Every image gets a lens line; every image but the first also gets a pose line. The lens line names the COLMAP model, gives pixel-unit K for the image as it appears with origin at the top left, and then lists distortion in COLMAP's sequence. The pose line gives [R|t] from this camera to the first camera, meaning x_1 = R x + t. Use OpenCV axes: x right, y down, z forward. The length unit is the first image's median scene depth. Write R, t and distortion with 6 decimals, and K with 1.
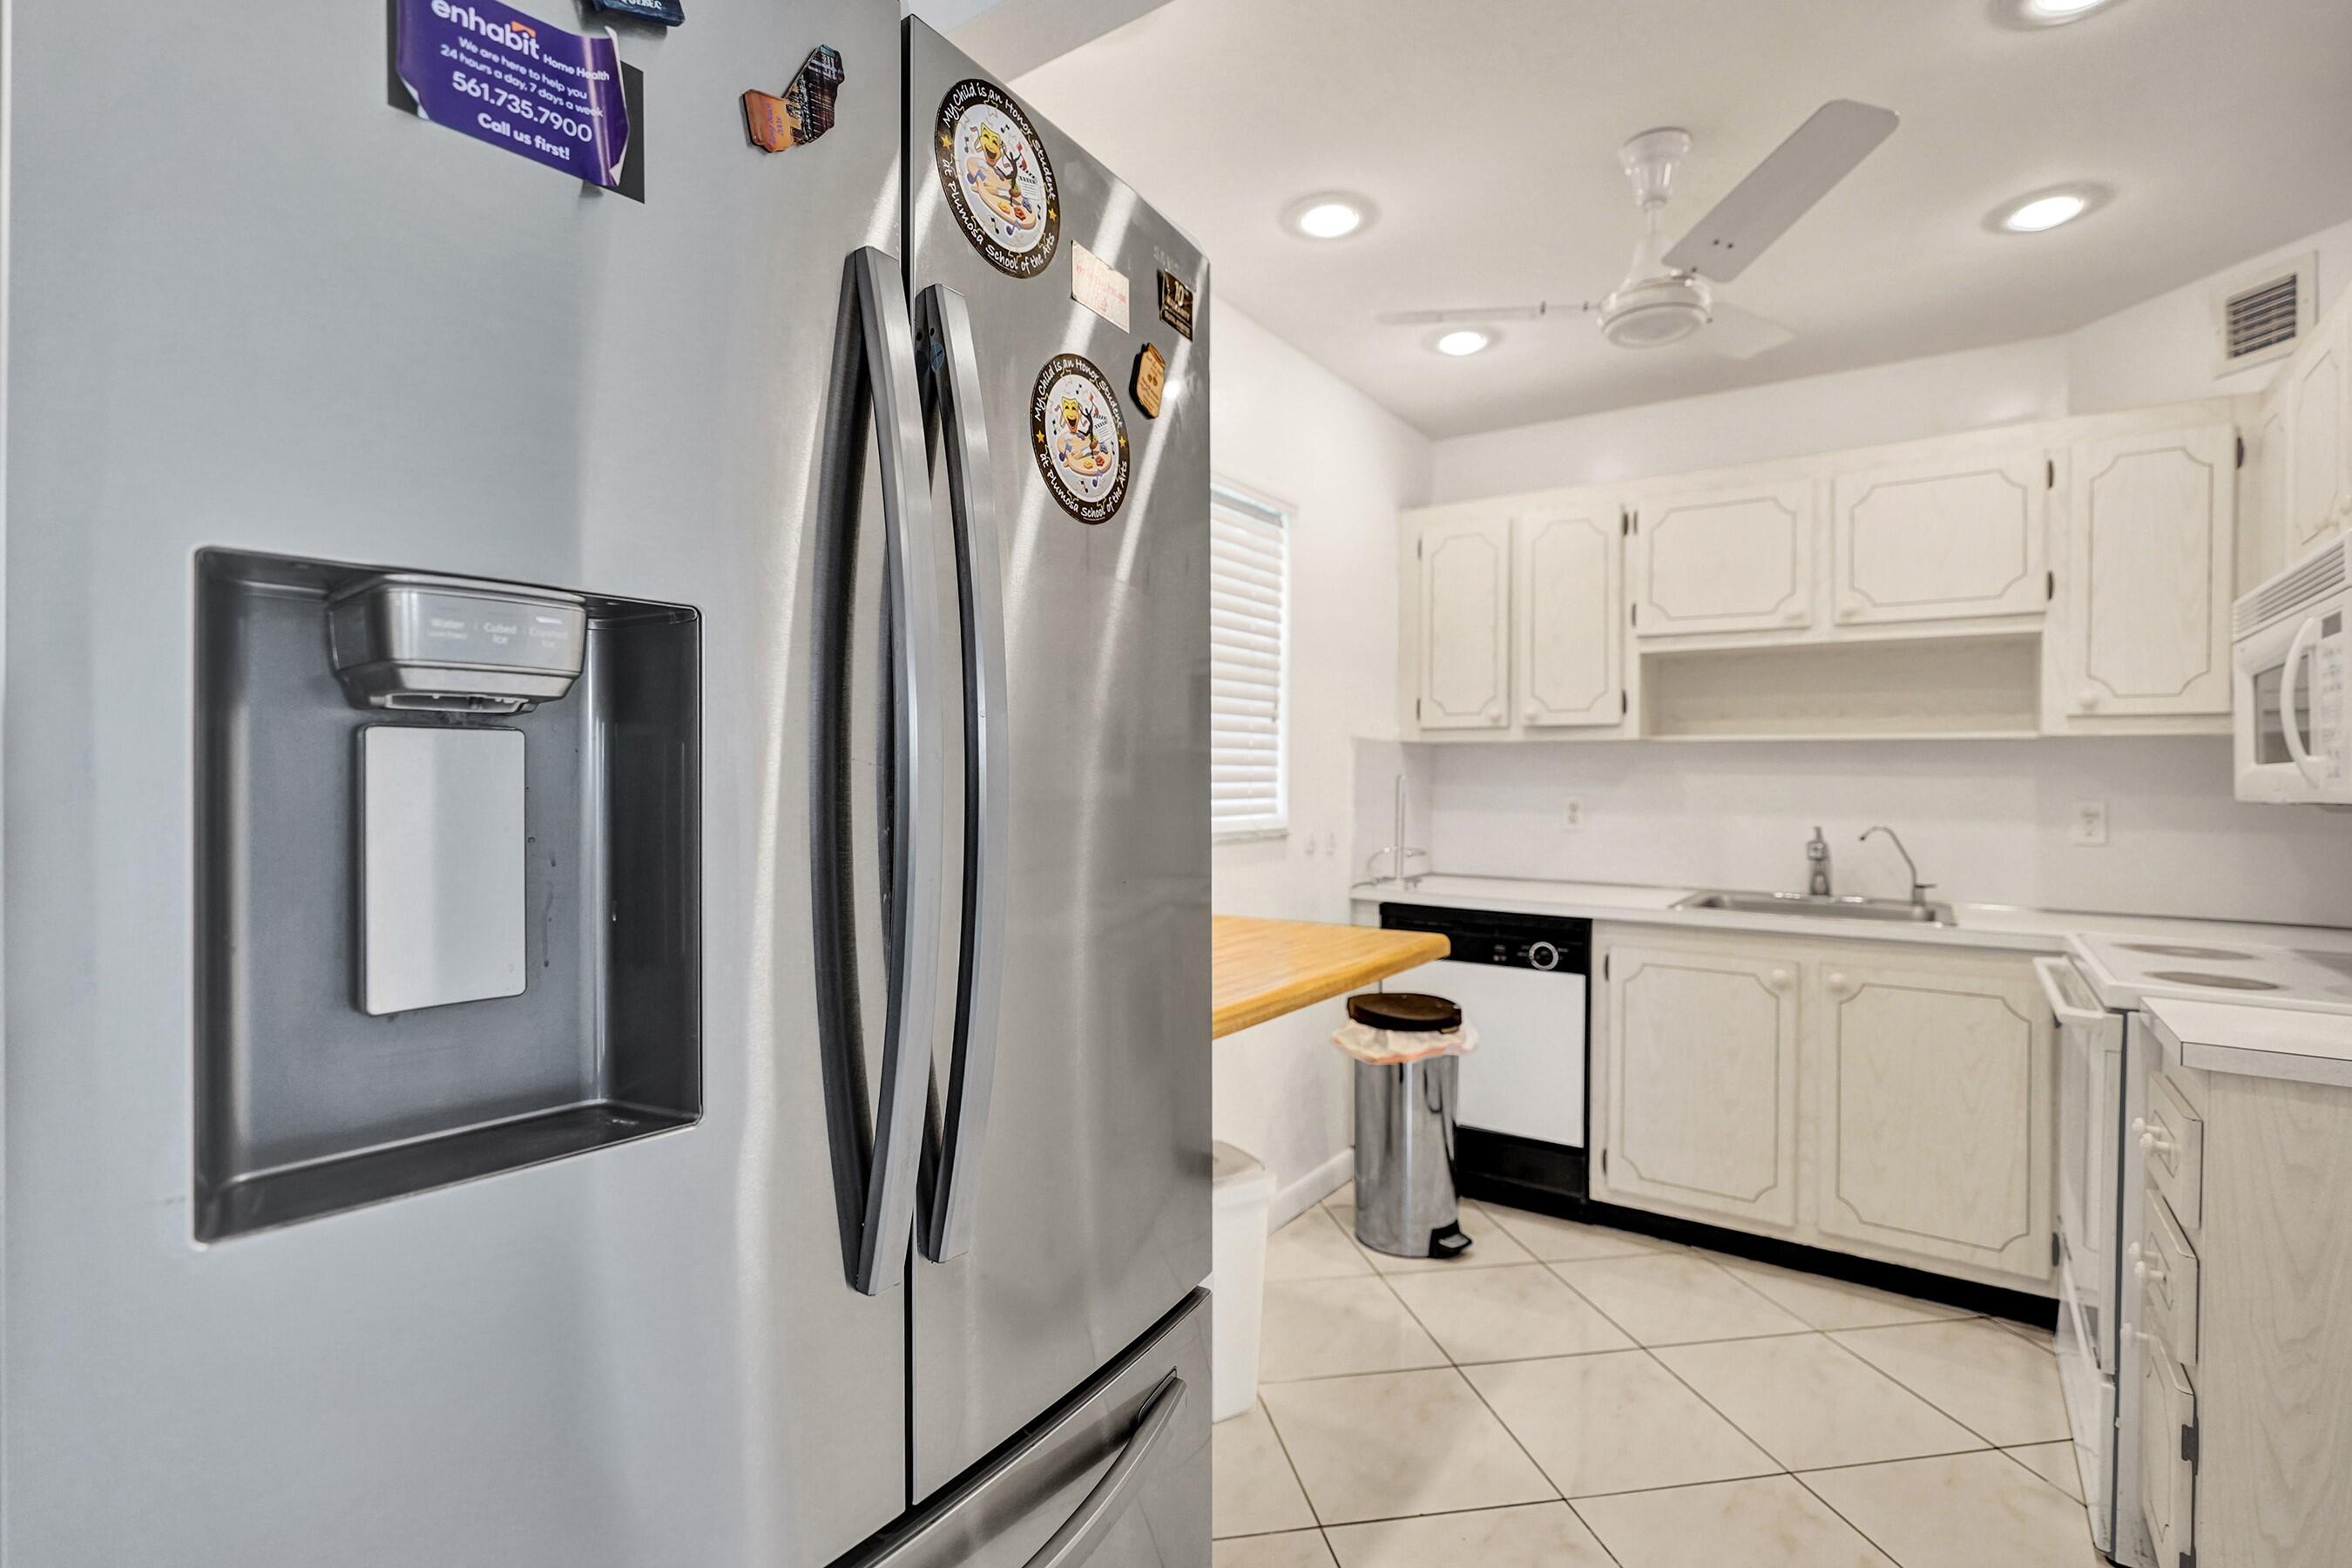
lens RADIAL K [[1075.8, 0, 1162.9], [0, 1075.8, 772.1], [0, 0, 1]] dist [-0.002402, 0.000251]
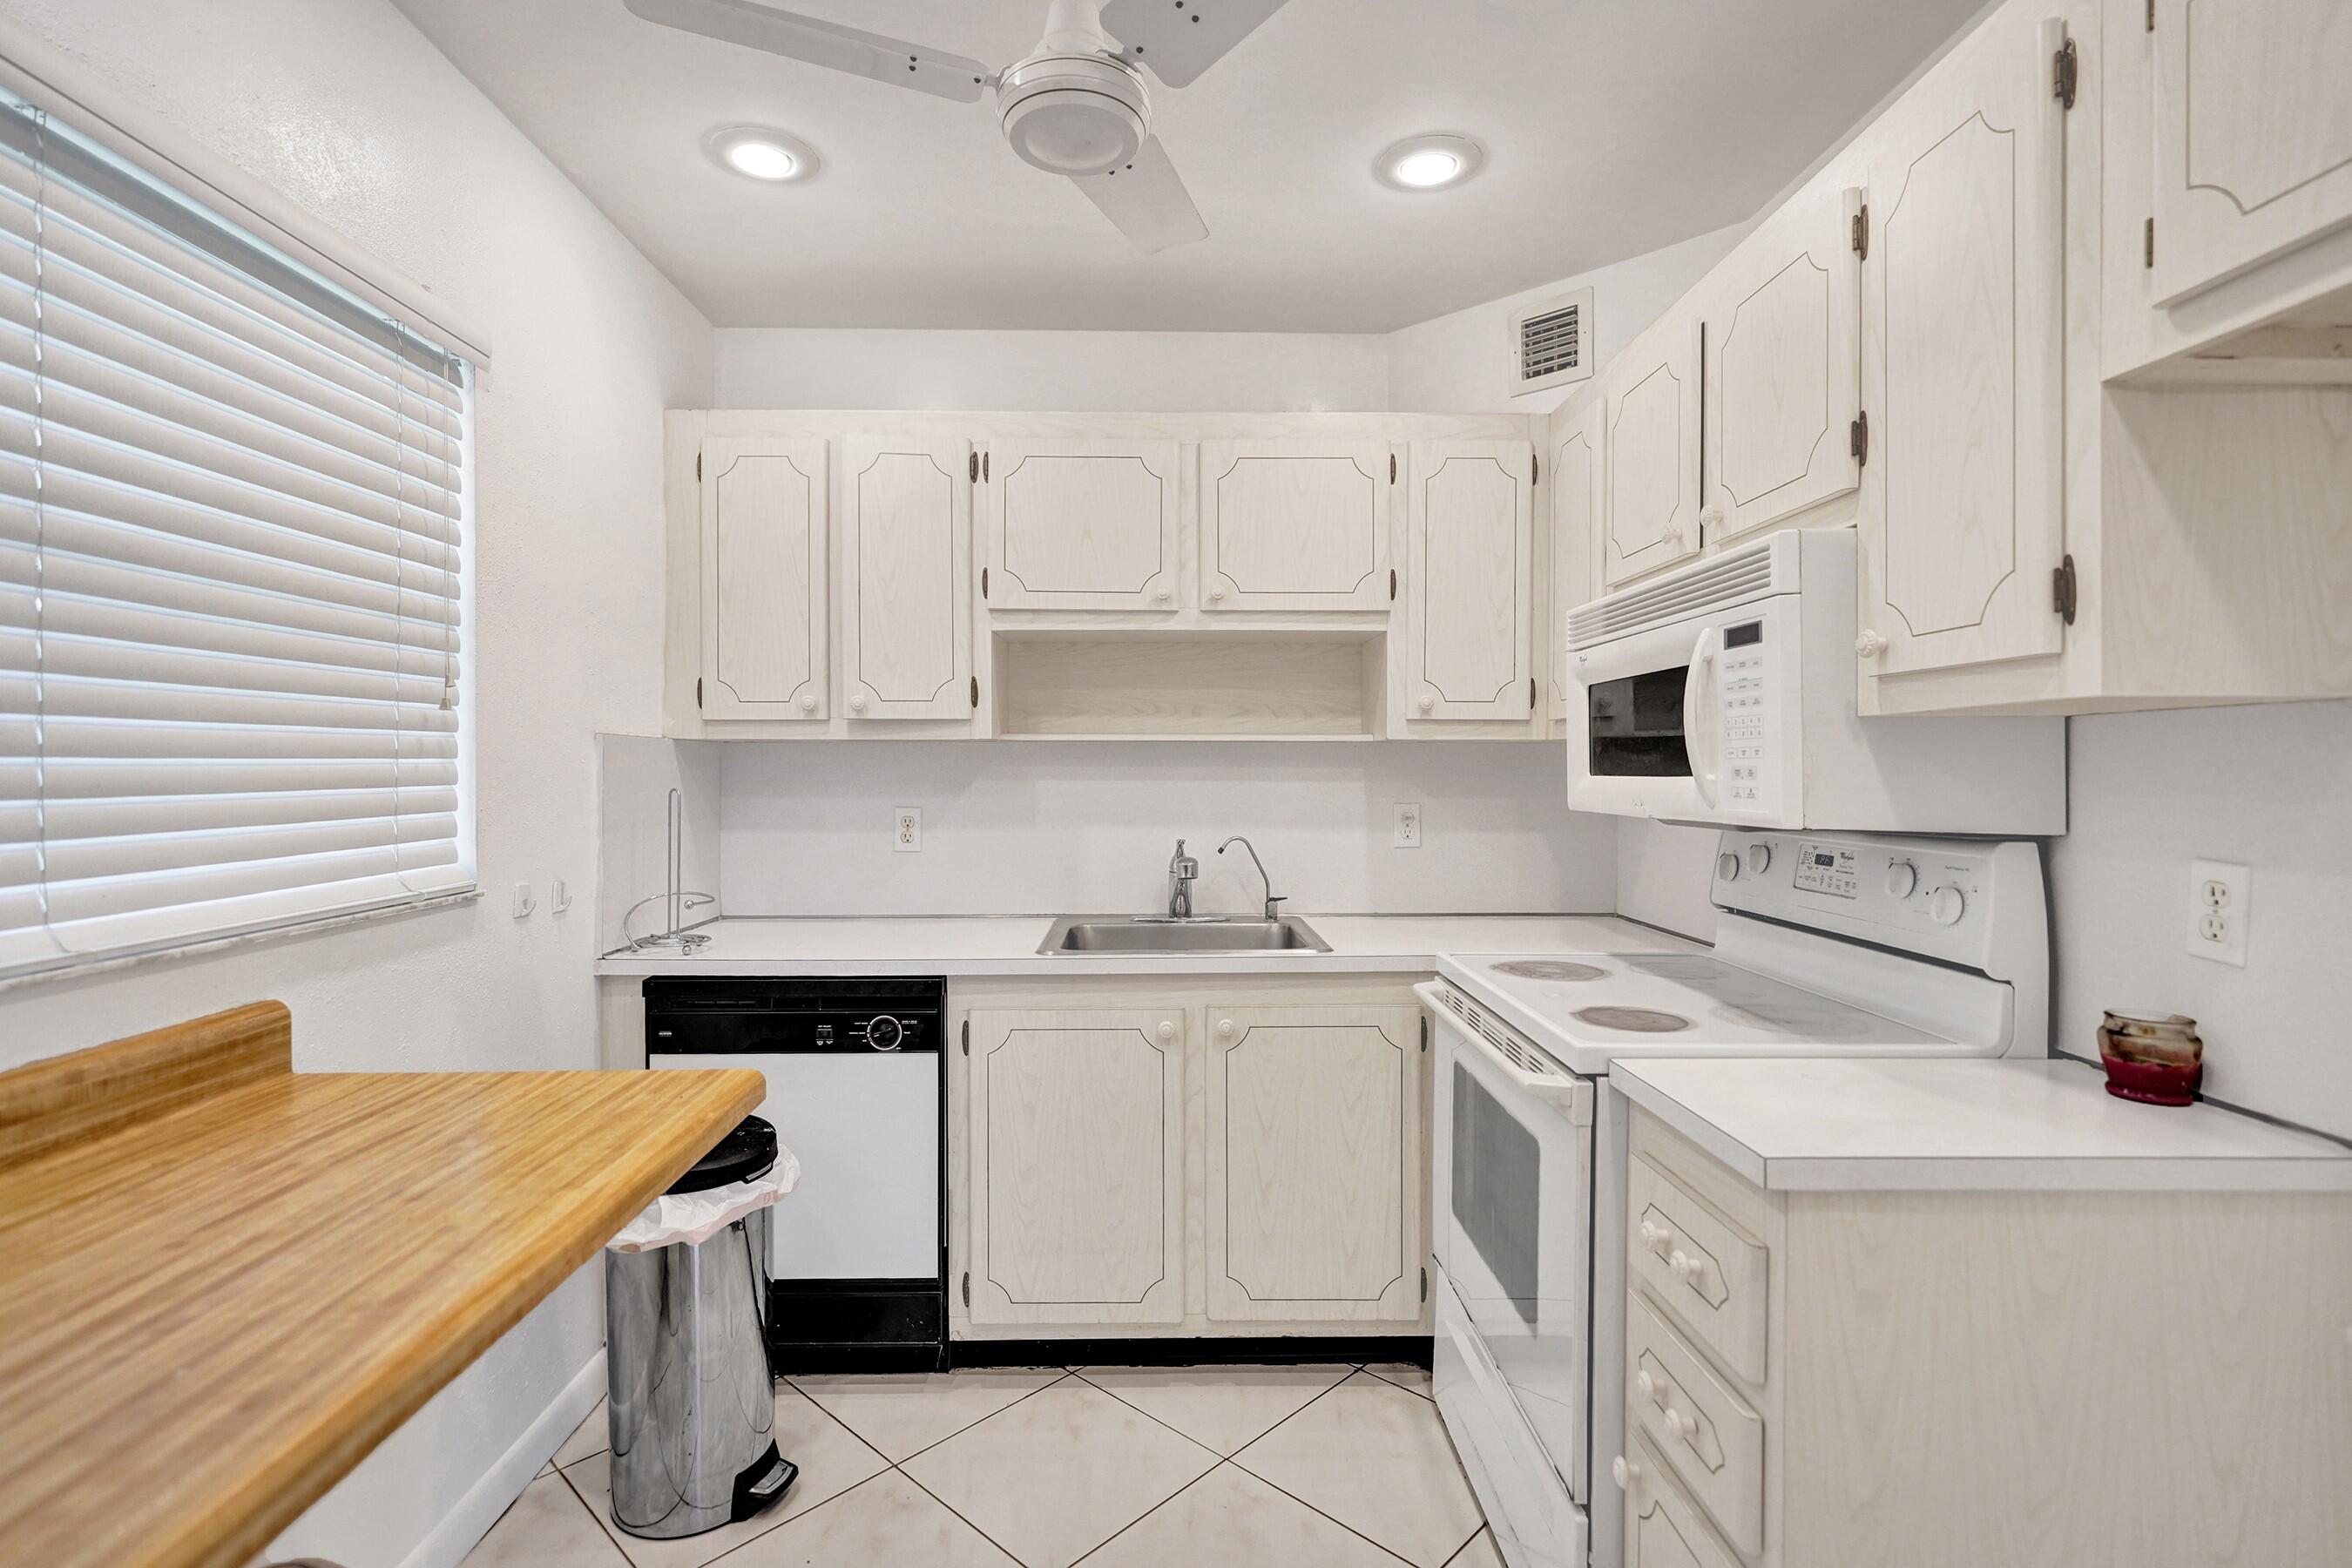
lens RADIAL K [[1087.3, 0, 1160.1], [0, 1087.3, 768.6], [0, 0, 1]] dist [-0.002288, -0.000030]
pose [[0.801573, -0.014411, 0.597723, 0.064251], [0.007264, 0.999870, 0.014365, -0.021259], [-0.597852, -0.007173, 0.801574, 0.303106]]
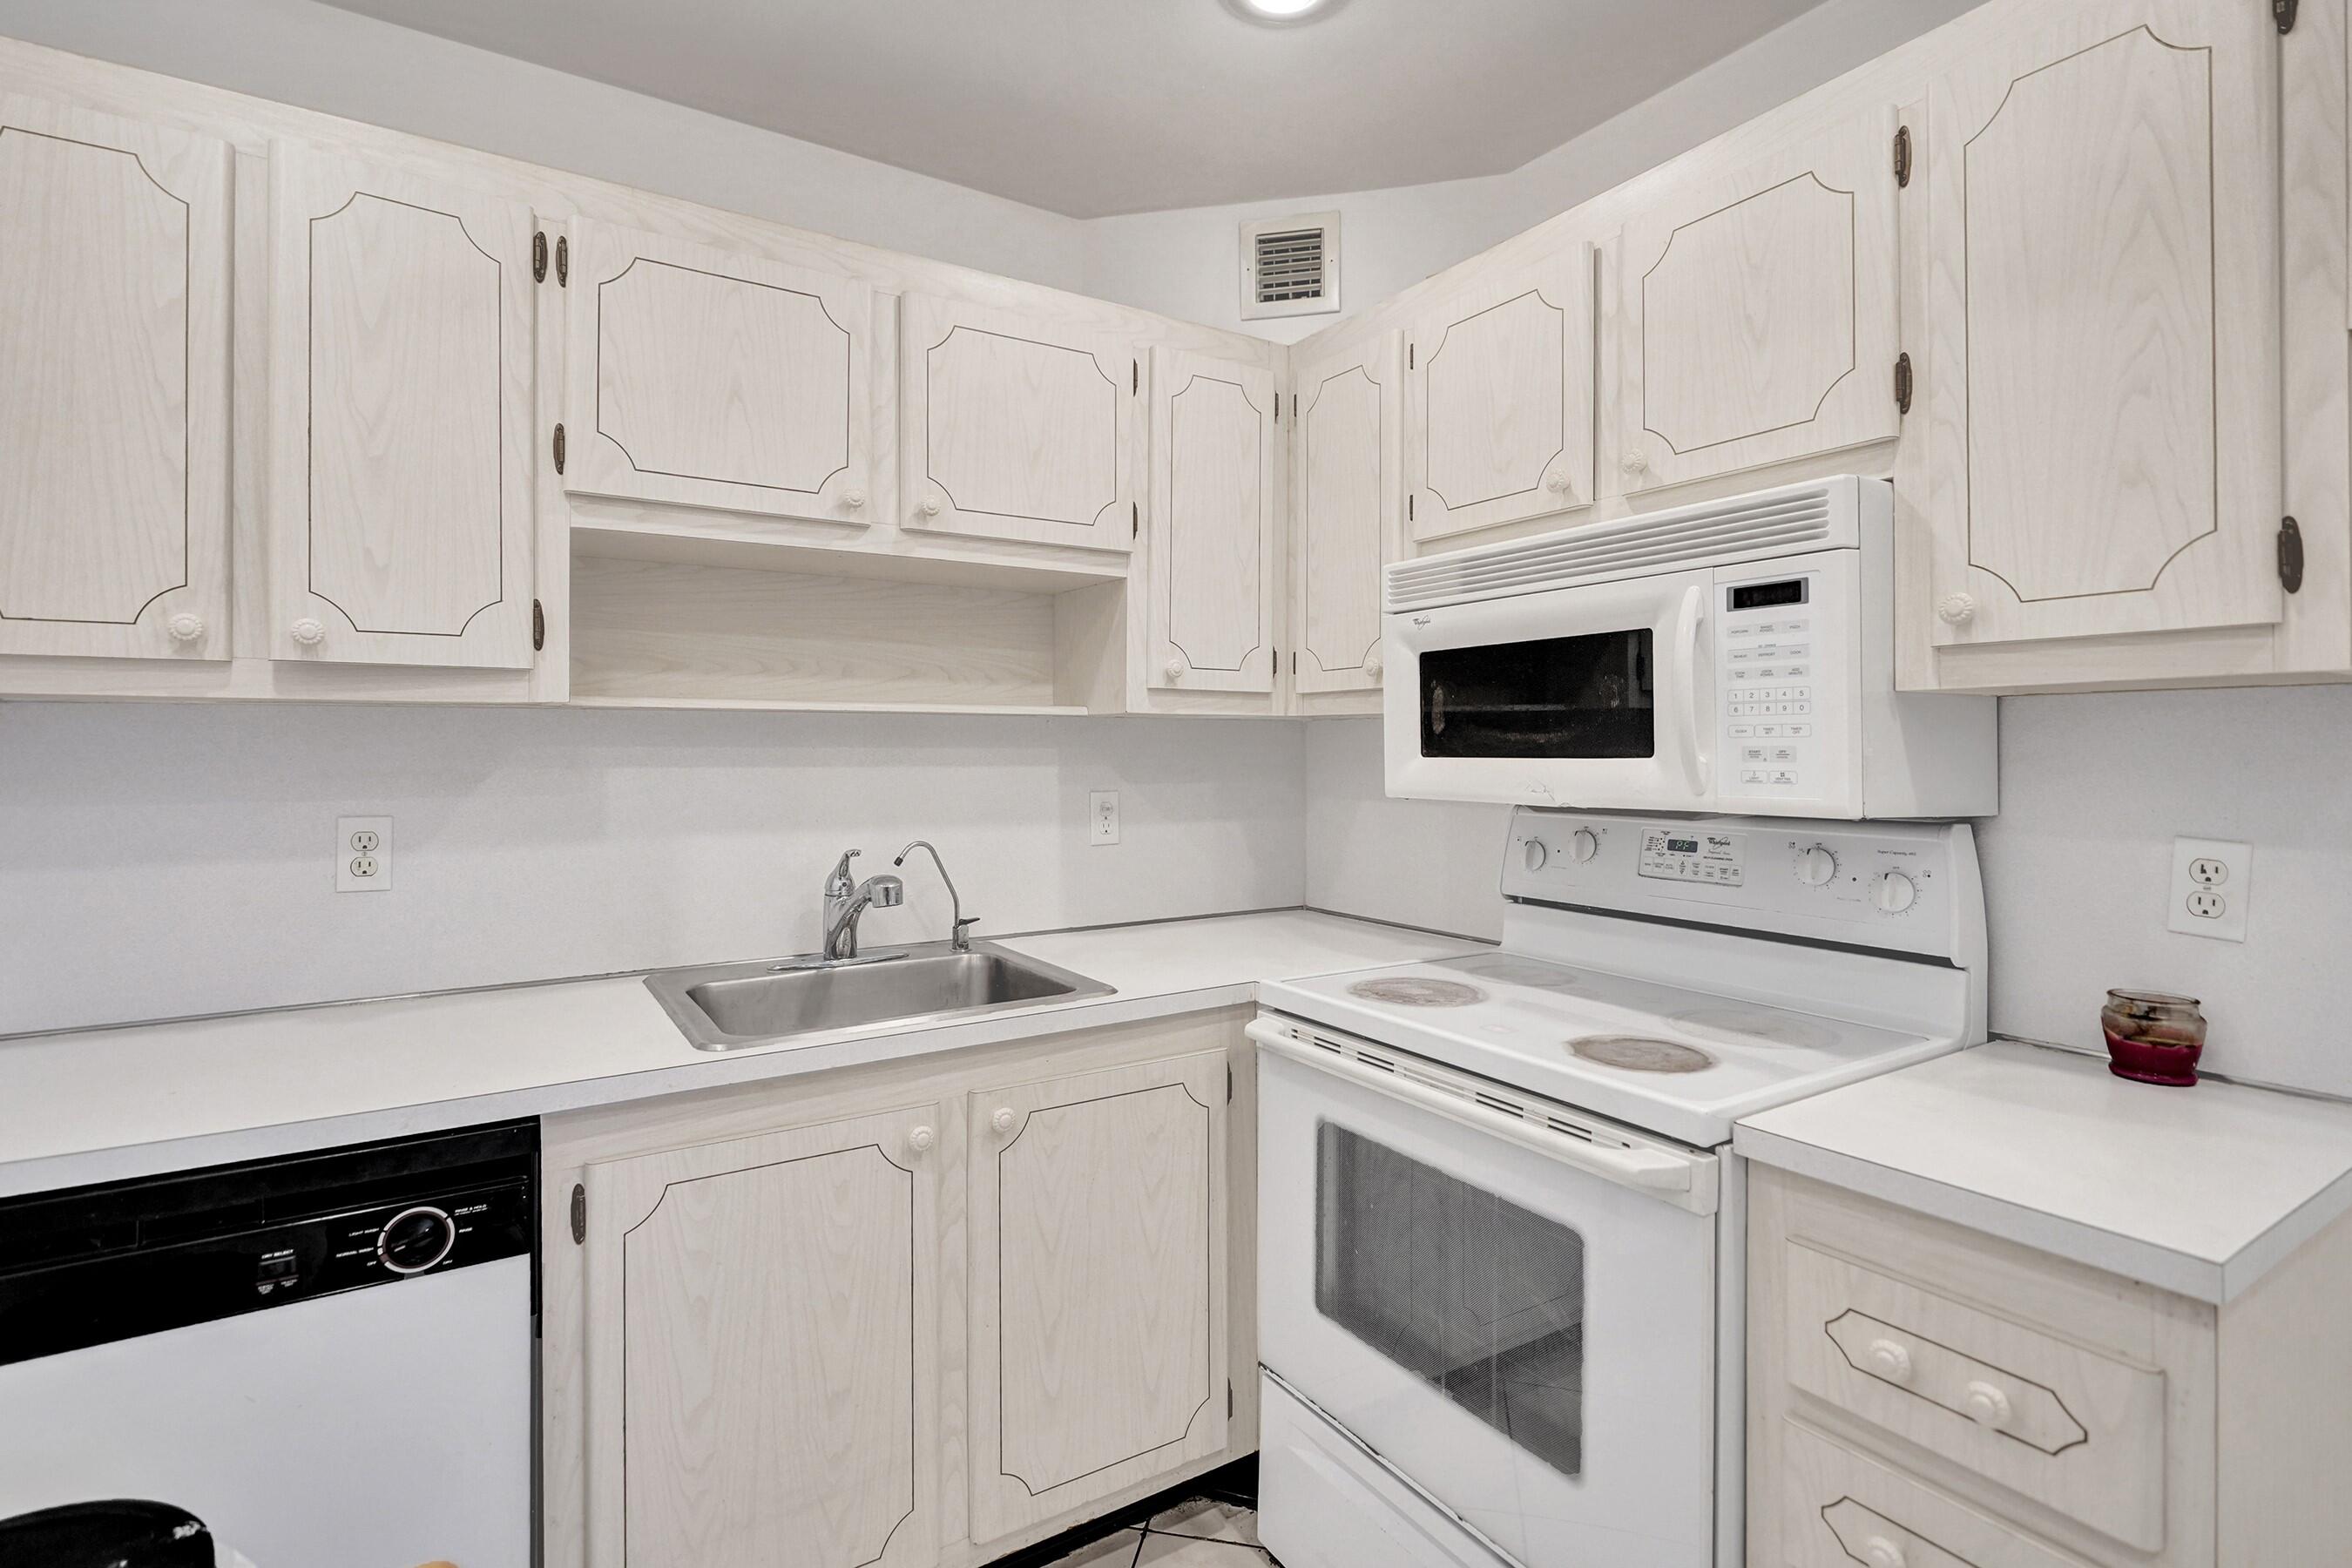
lens RADIAL K [[1080.5, 0, 1112.0], [0, 1080.5, 738.1], [0, 0, 1]] dist [-0.003207, -0.000147]
pose [[0.377488, -0.007358, 0.925985, 0.084855], [0.000401, 0.999970, 0.007782, -0.019917], [-0.926015, -0.002566, 0.377479, 0.640015]]
